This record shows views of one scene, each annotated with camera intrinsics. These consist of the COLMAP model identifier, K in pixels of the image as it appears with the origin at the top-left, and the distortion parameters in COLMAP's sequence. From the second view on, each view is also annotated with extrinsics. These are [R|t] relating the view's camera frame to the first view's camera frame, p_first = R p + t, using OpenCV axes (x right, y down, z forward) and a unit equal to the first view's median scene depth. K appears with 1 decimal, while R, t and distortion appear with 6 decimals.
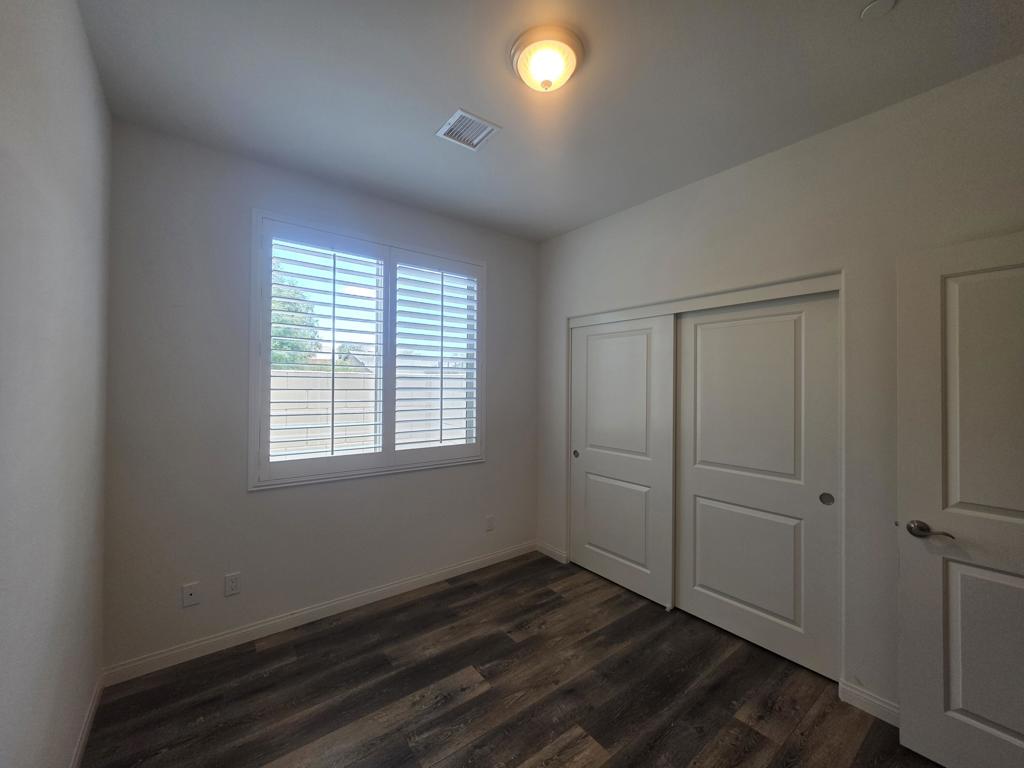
lens RADIAL K [[407.3, 0, 512.0], [0, 407.3, 384.0], [0, 0, 1]] dist [0.002096, -0.000165]
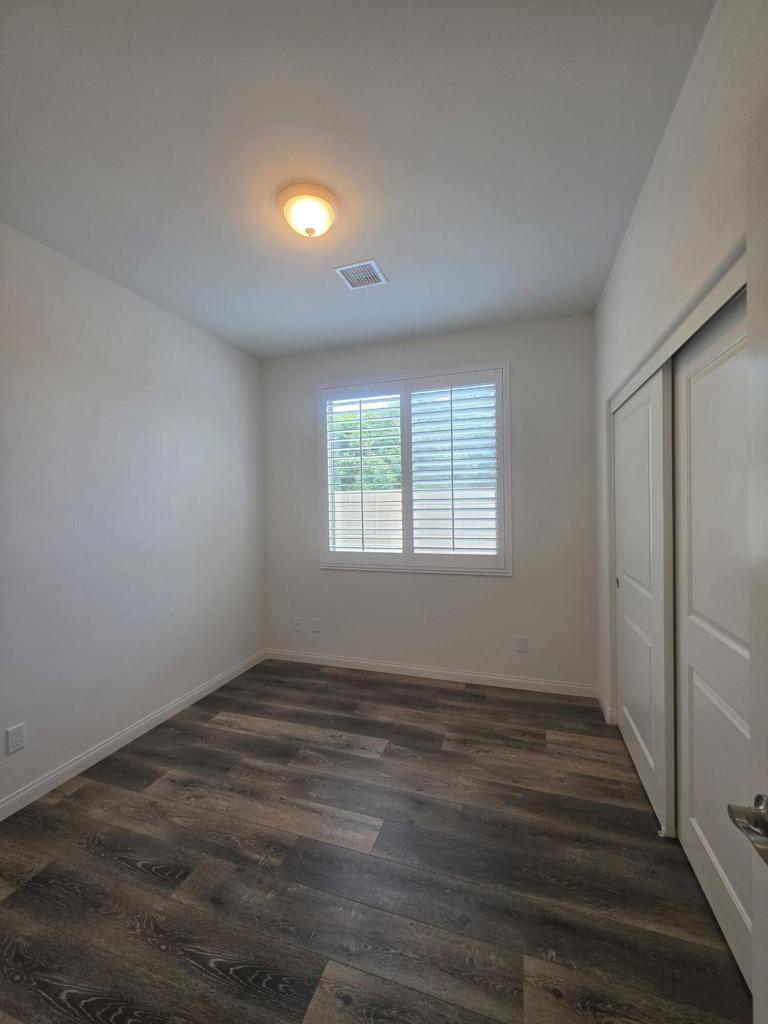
lens RADIAL K [[407.3, 0, 384.0], [0, 407.3, 512.0], [0, 0, 1]] dist [0.002096, -0.000165]
pose [[0.560547, -0.002022, -0.828120, 0.713456], [0.024461, 0.999601, 0.014116, 0.029525], [0.827761, -0.028169, 0.560373, 0.311694]]
